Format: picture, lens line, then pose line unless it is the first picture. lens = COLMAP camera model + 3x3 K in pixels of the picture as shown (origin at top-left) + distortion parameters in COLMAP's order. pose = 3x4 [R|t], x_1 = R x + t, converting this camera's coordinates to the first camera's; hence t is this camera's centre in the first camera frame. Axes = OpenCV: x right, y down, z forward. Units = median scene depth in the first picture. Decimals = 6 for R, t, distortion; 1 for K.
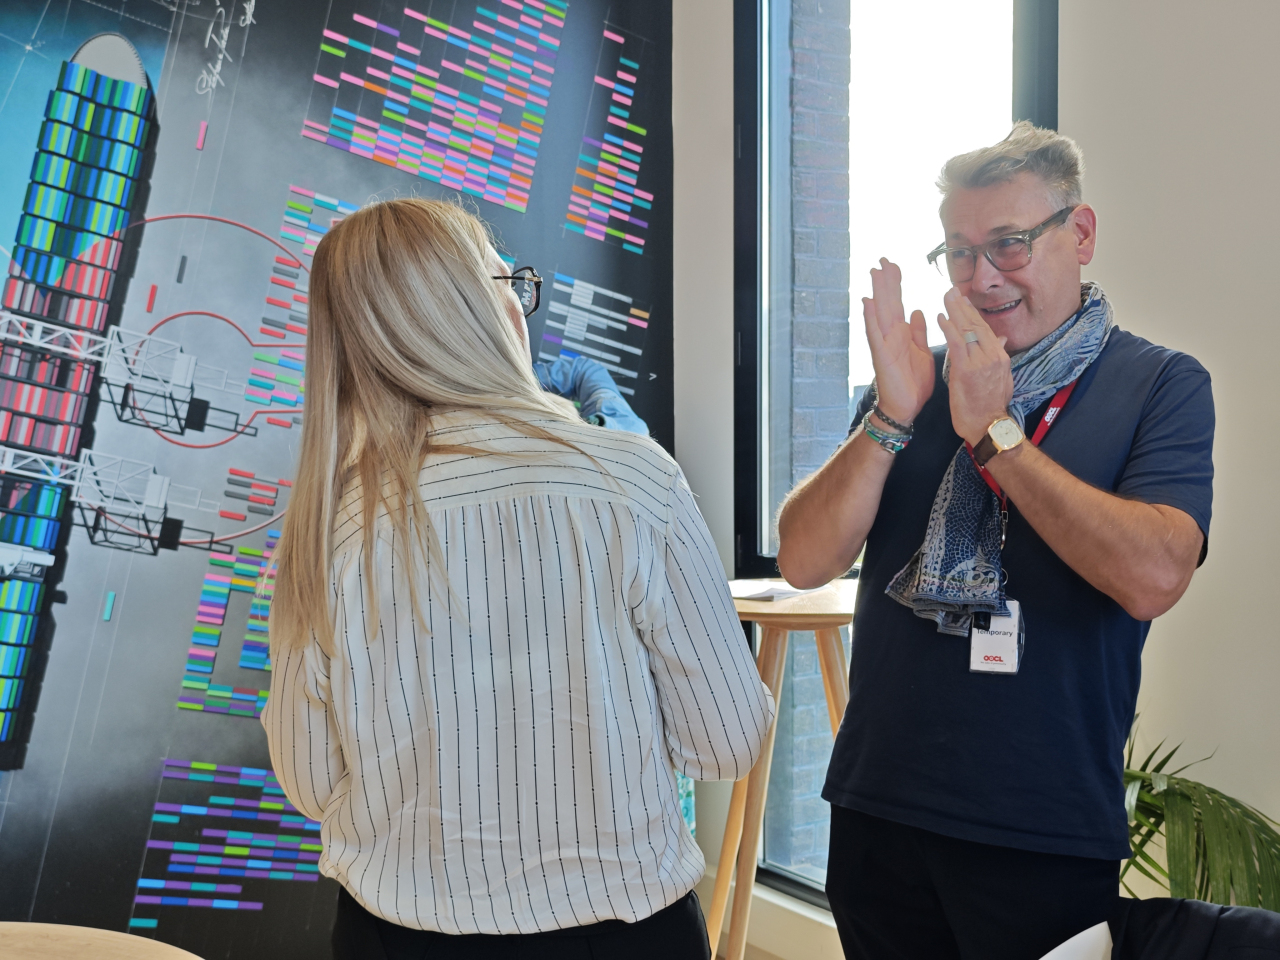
lens RADIAL K [[1577.6, 0, 640.0], [0, 1577.6, 480.0], [0, 0, 1]] dist [0.098522, -0.374280]
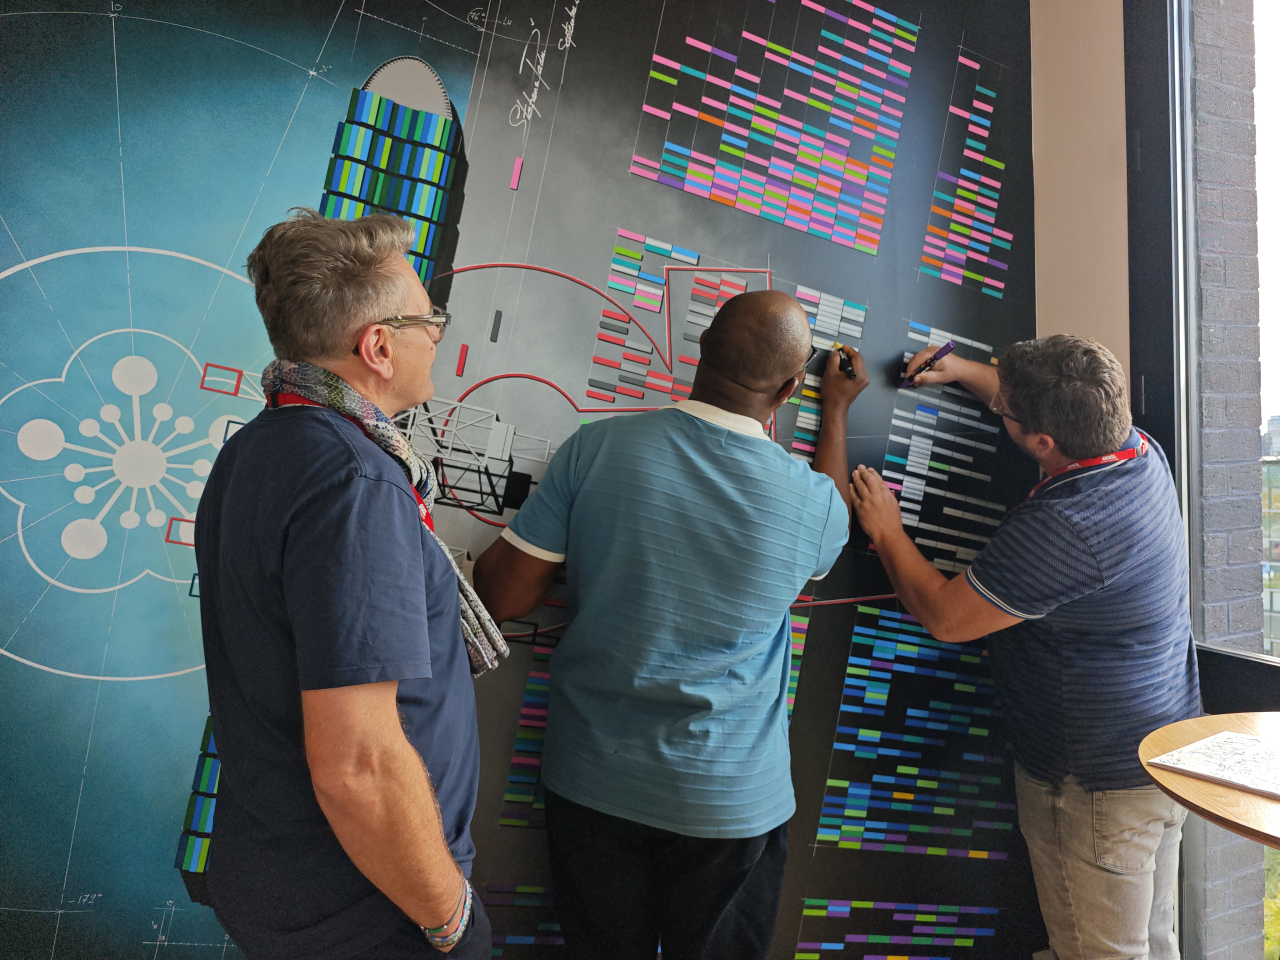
lens RADIAL K [[909.7, 0, 663.1], [0, 909.7, 478.0], [0, 0, 1]] dist [0.012508, -0.023300]
pose [[0.973273, -0.019625, -0.228809, -0.080772], [0.014585, 0.999613, -0.023697, -0.033646], [0.229186, 0.019726, 0.973183, 0.504624]]
